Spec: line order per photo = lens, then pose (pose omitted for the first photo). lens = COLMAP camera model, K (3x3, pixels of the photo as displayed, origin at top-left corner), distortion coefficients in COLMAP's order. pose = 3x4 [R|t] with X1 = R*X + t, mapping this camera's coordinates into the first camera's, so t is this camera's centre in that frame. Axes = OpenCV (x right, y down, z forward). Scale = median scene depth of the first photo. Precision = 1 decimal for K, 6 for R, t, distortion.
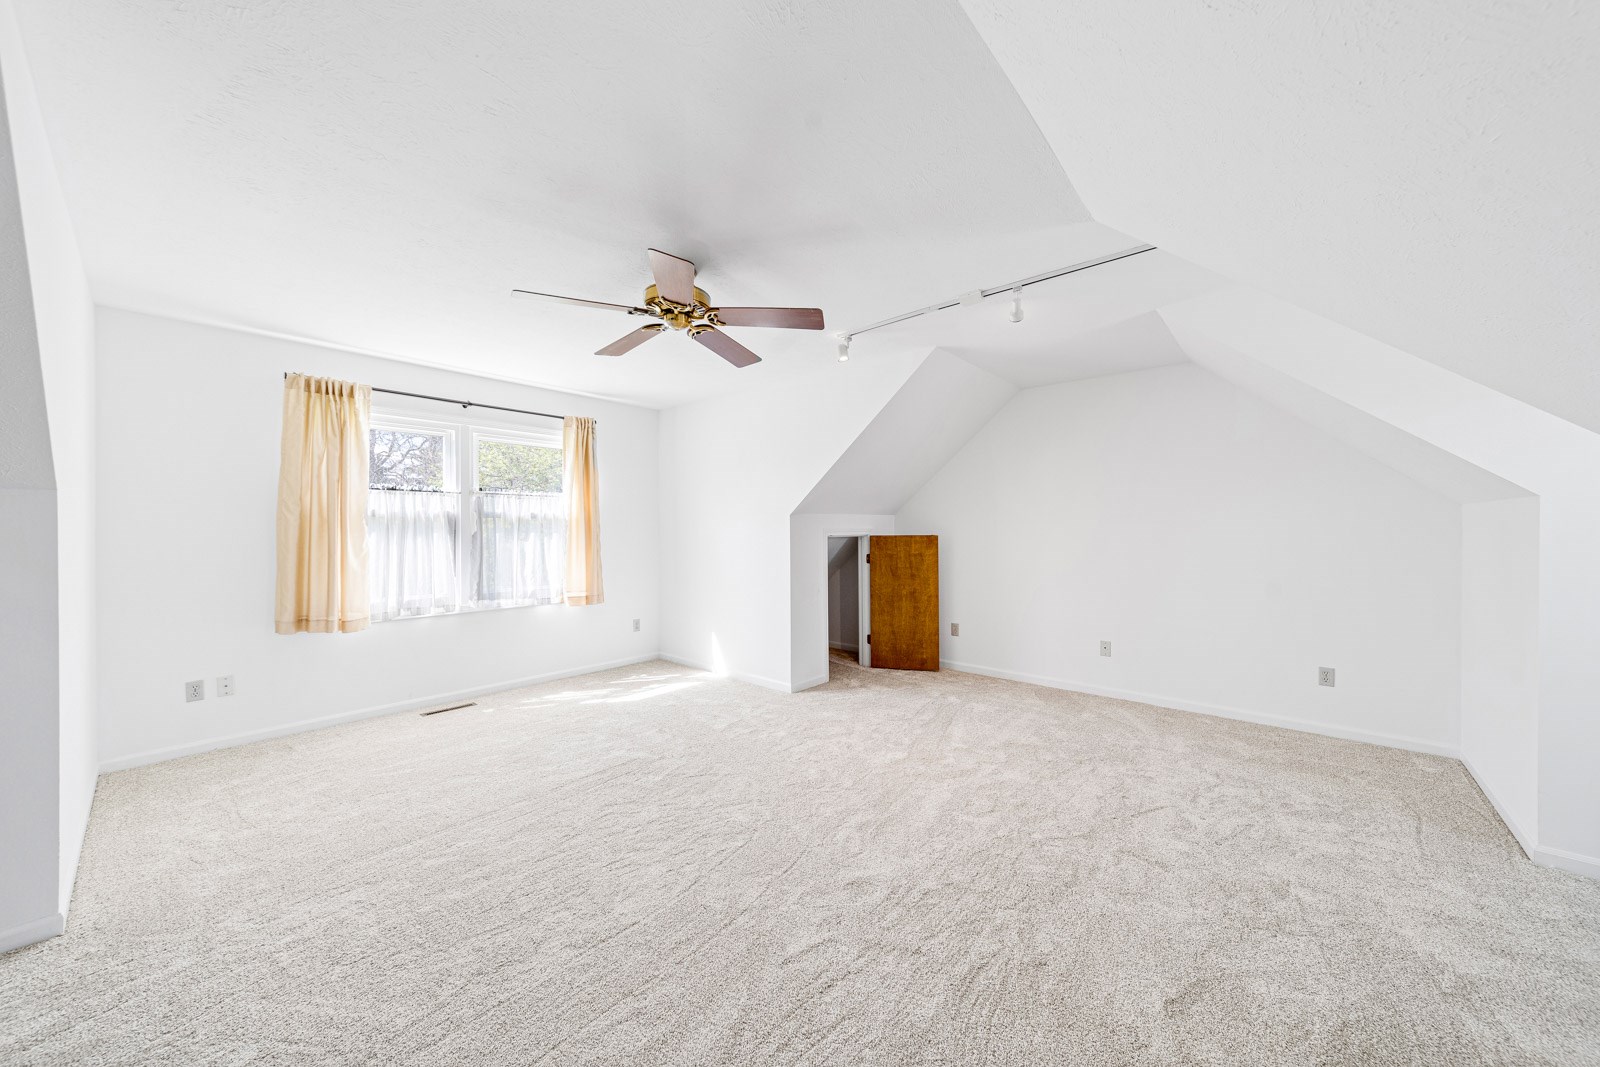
lens RADIAL K [[561.7, 0, 798.4], [0, 561.7, 539.2], [0, 0, 1]] dist [0.002087, 0.000132]
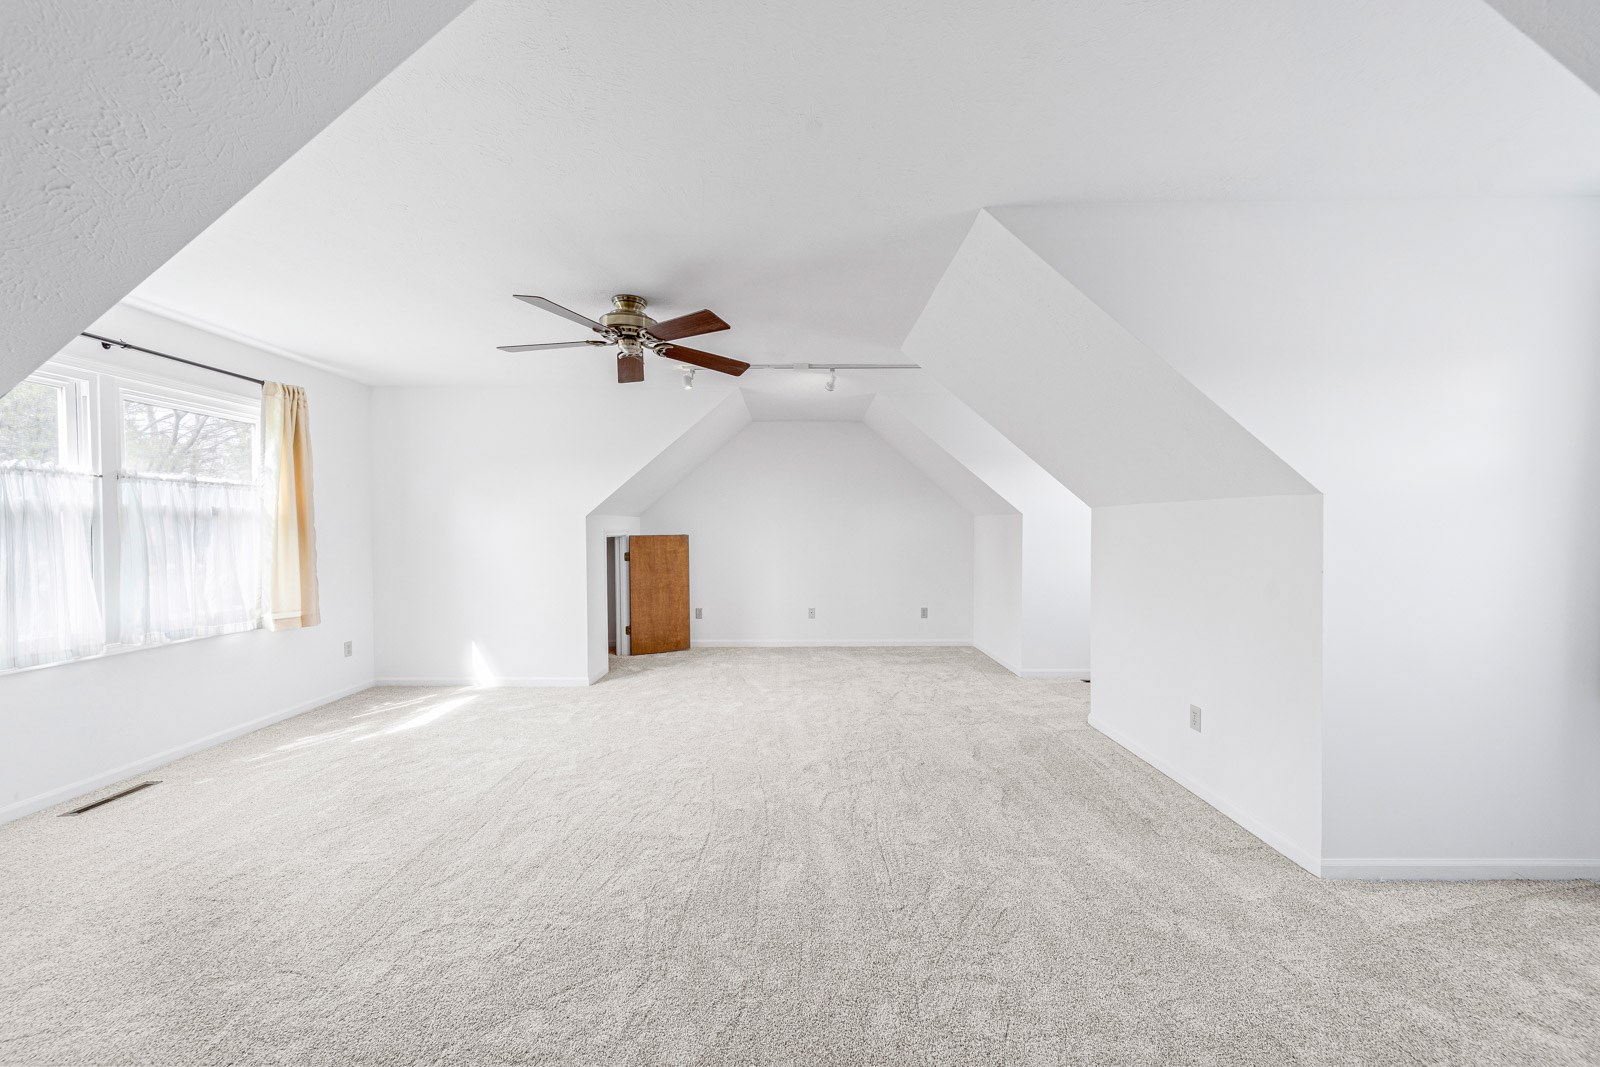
lens RADIAL K [[561.7, 0, 798.4], [0, 561.7, 539.2], [0, 0, 1]] dist [0.002087, 0.000132]
pose [[0.748627, -0.012412, 0.662875, -0.380722], [0.014131, 0.999896, 0.002764, 0.002645], [-0.662840, 0.007297, 0.748725, -0.040846]]
